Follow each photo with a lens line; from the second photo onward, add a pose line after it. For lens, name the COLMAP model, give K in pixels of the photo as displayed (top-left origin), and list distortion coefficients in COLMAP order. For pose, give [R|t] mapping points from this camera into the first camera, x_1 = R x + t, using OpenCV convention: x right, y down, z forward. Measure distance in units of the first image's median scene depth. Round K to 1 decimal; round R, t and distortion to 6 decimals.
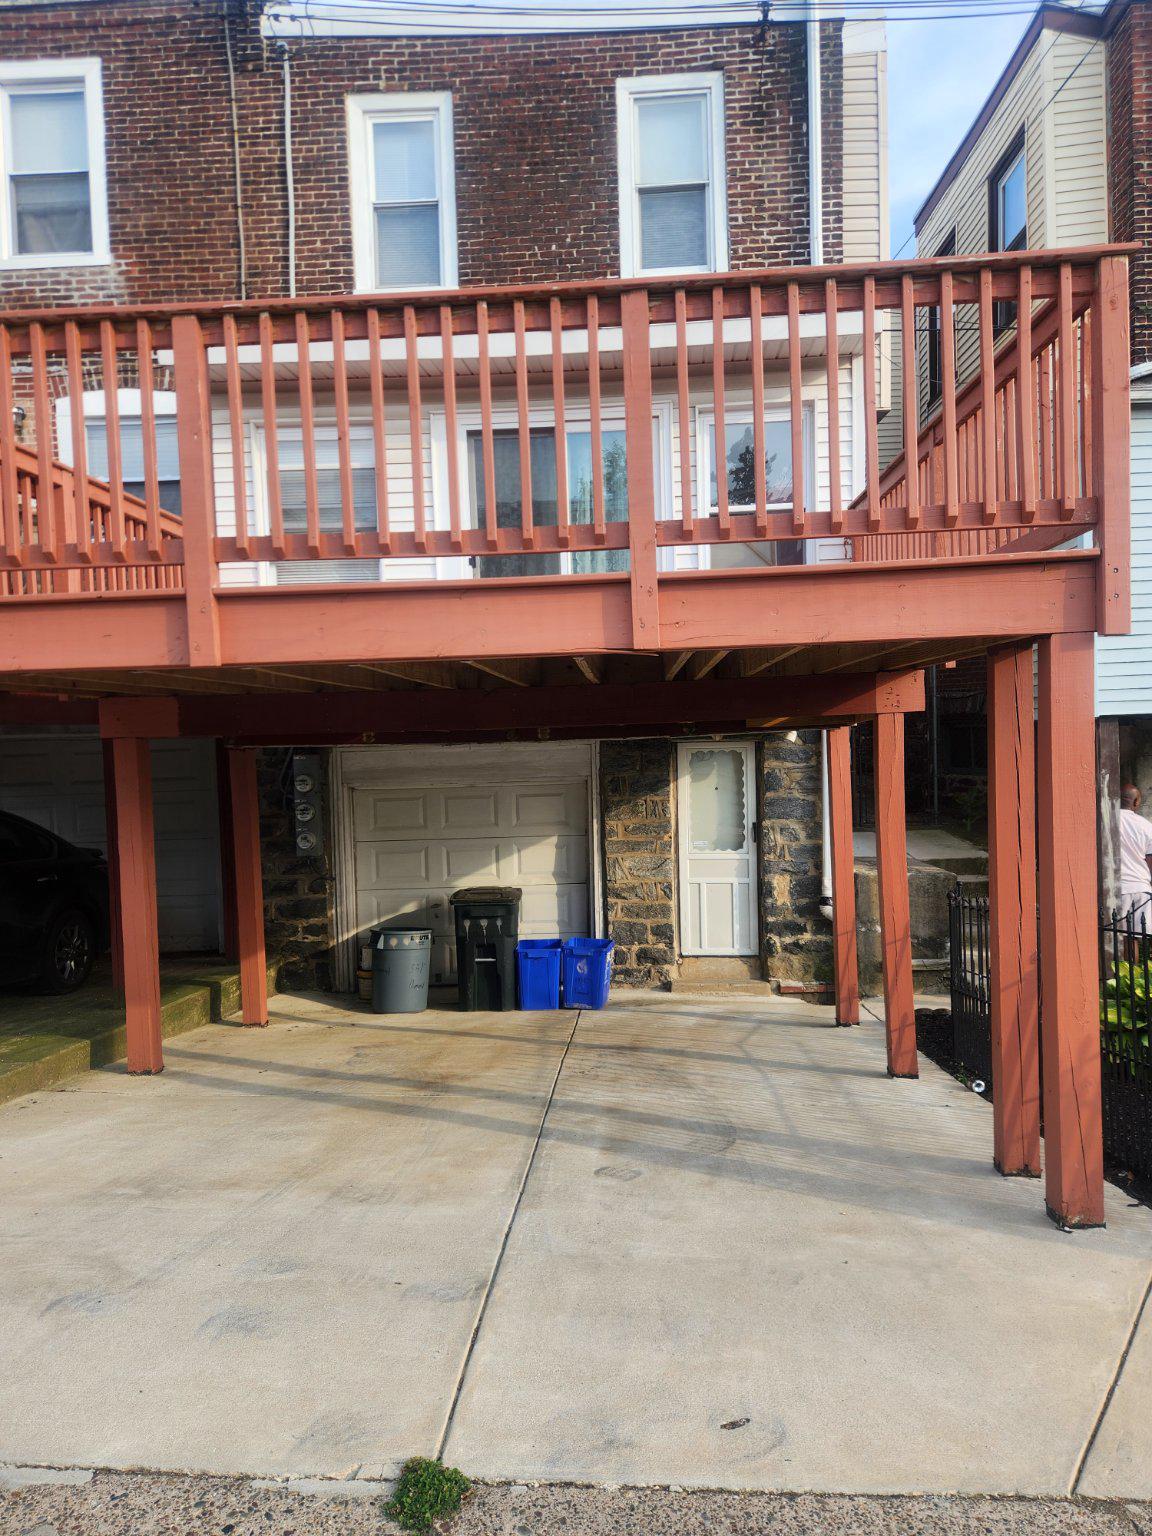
lens RADIAL K [[1041.9, 0, 590.9], [0, 1041.9, 772.4], [0, 0, 1]] dist [0.062488, -0.050847]
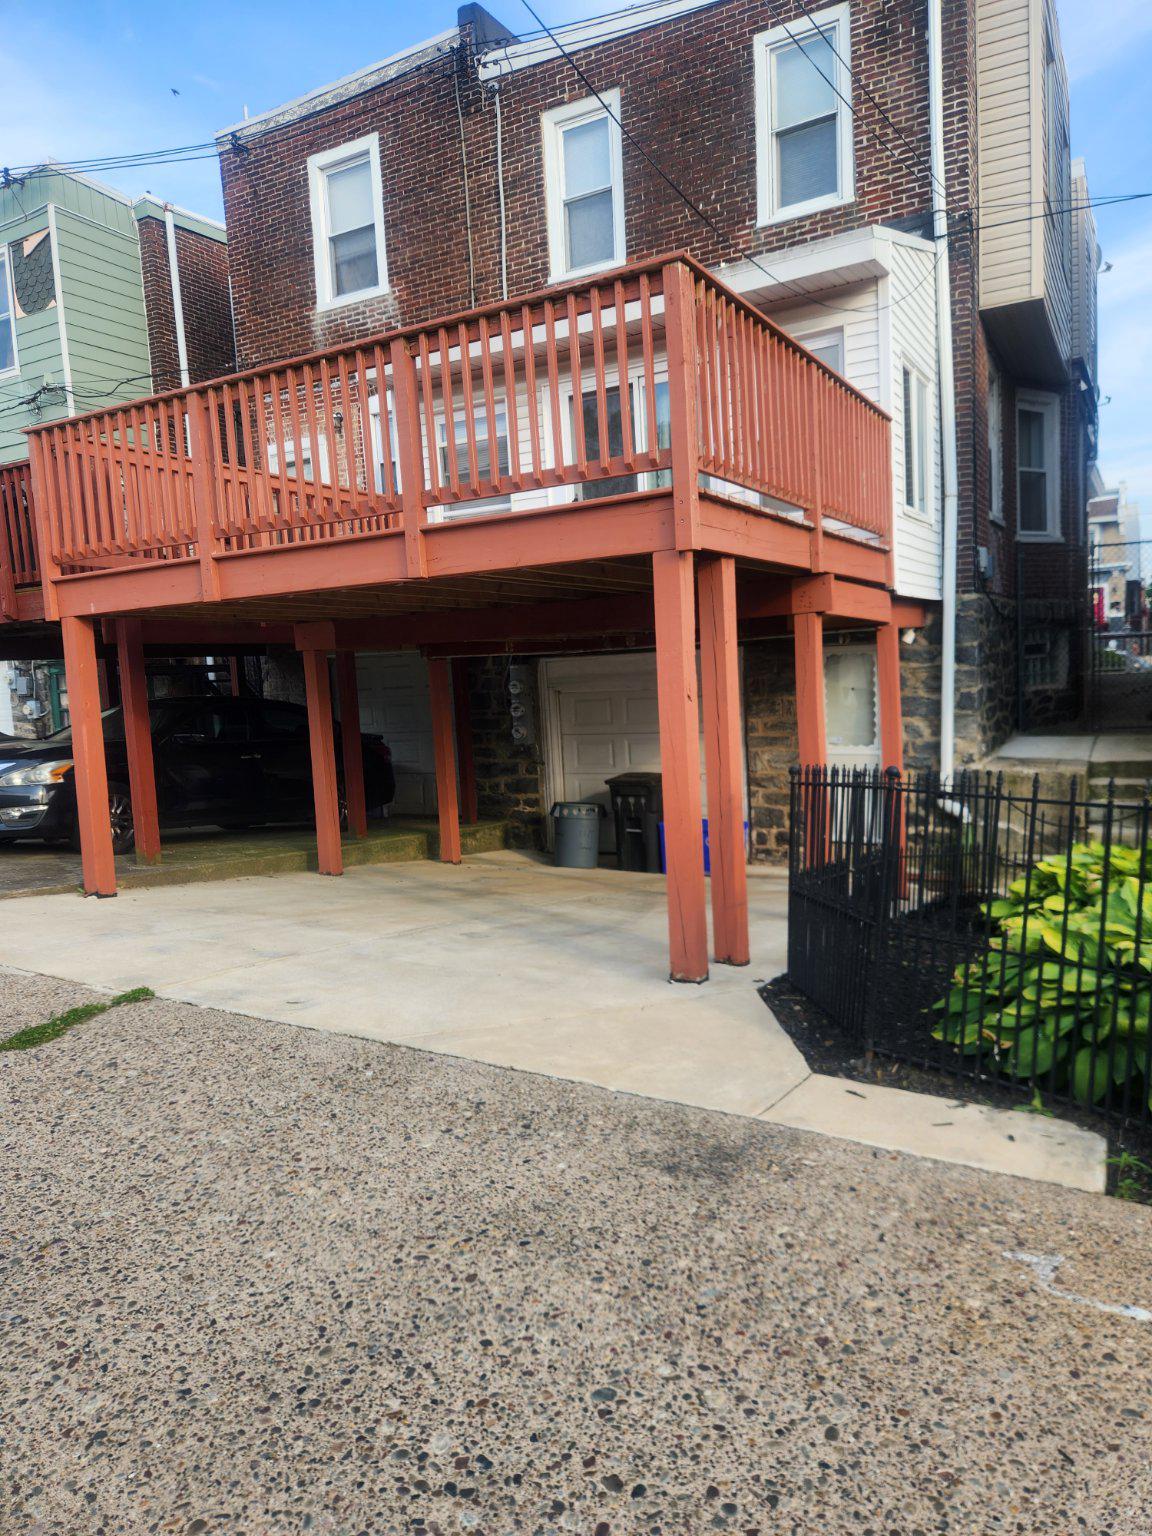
lens RADIAL K [[1041.9, 0, 570.2], [0, 1041.9, 764.8], [0, 0, 1]] dist [0.062488, -0.050847]
pose [[0.890612, 0.026055, -0.454017, 0.366506], [0.004807, 0.997762, 0.066689, 0.020890], [0.454739, -0.061577, 0.888494, -0.101821]]
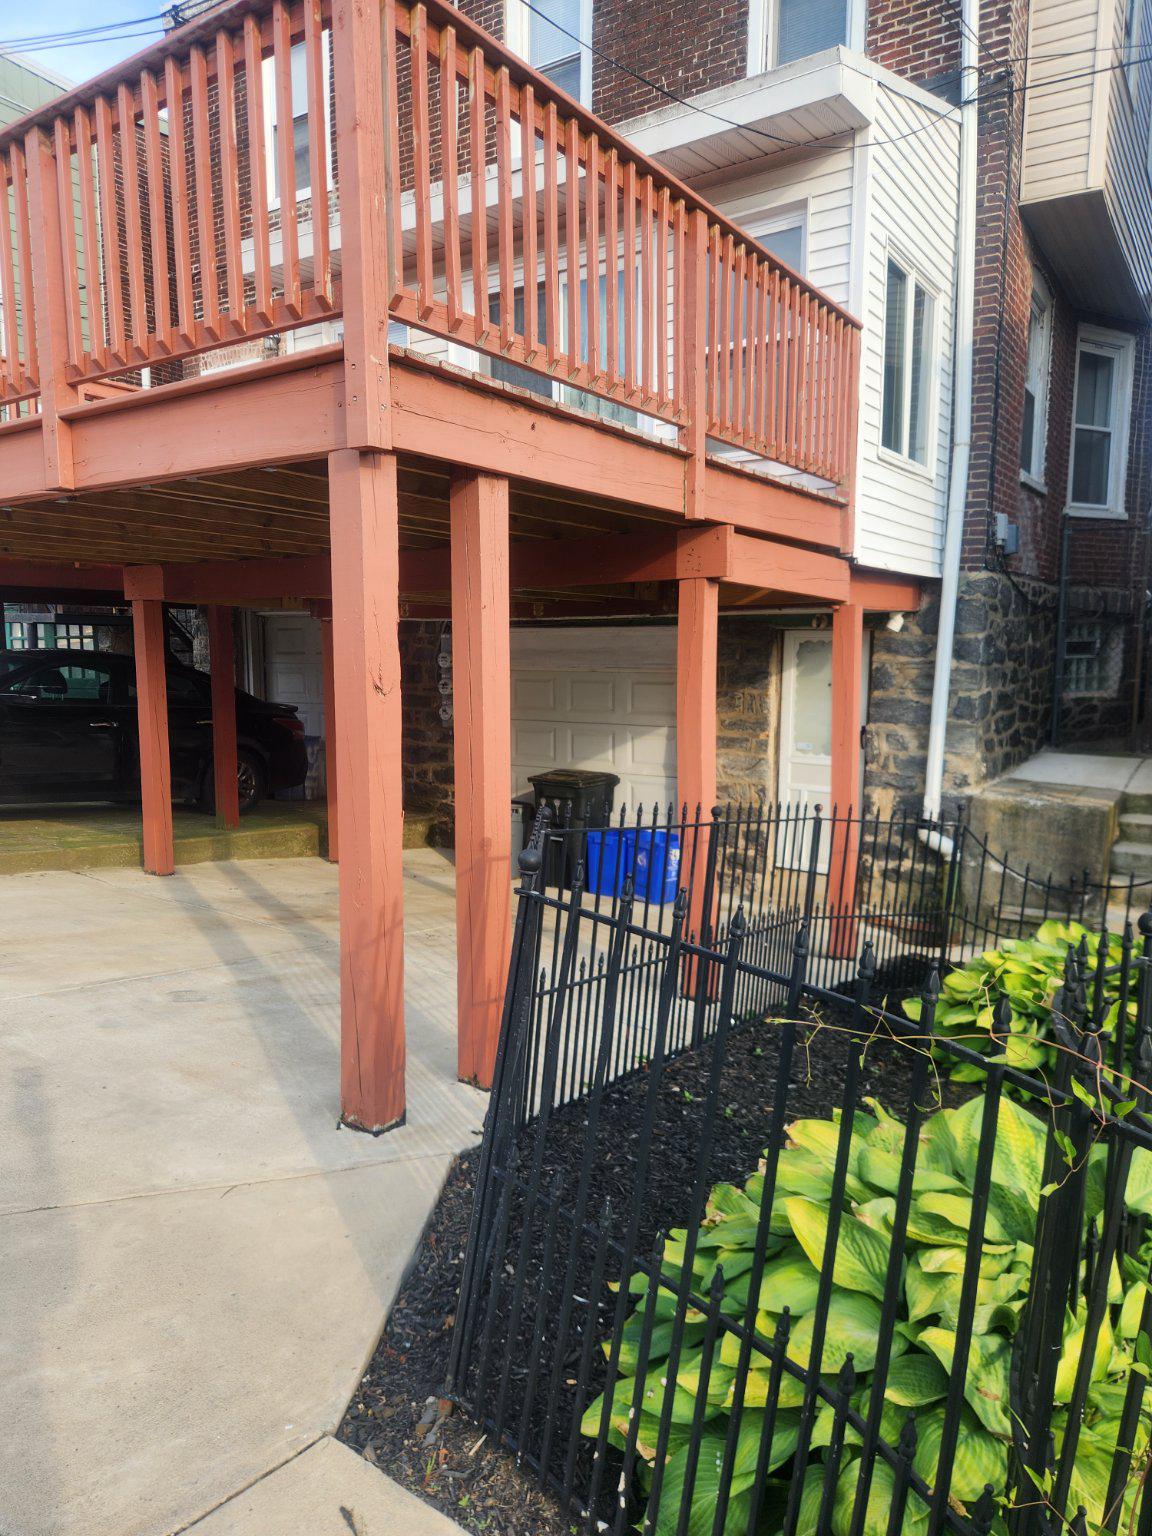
lens RADIAL K [[1041.9, 0, 560.0], [0, 1041.9, 772.3], [0, 0, 1]] dist [0.062488, -0.050847]
pose [[0.850458, 0.094553, -0.517475, 0.403256], [-0.049754, 0.993762, 0.099810, 0.012713], [0.523684, -0.059138, 0.849857, 0.136488]]
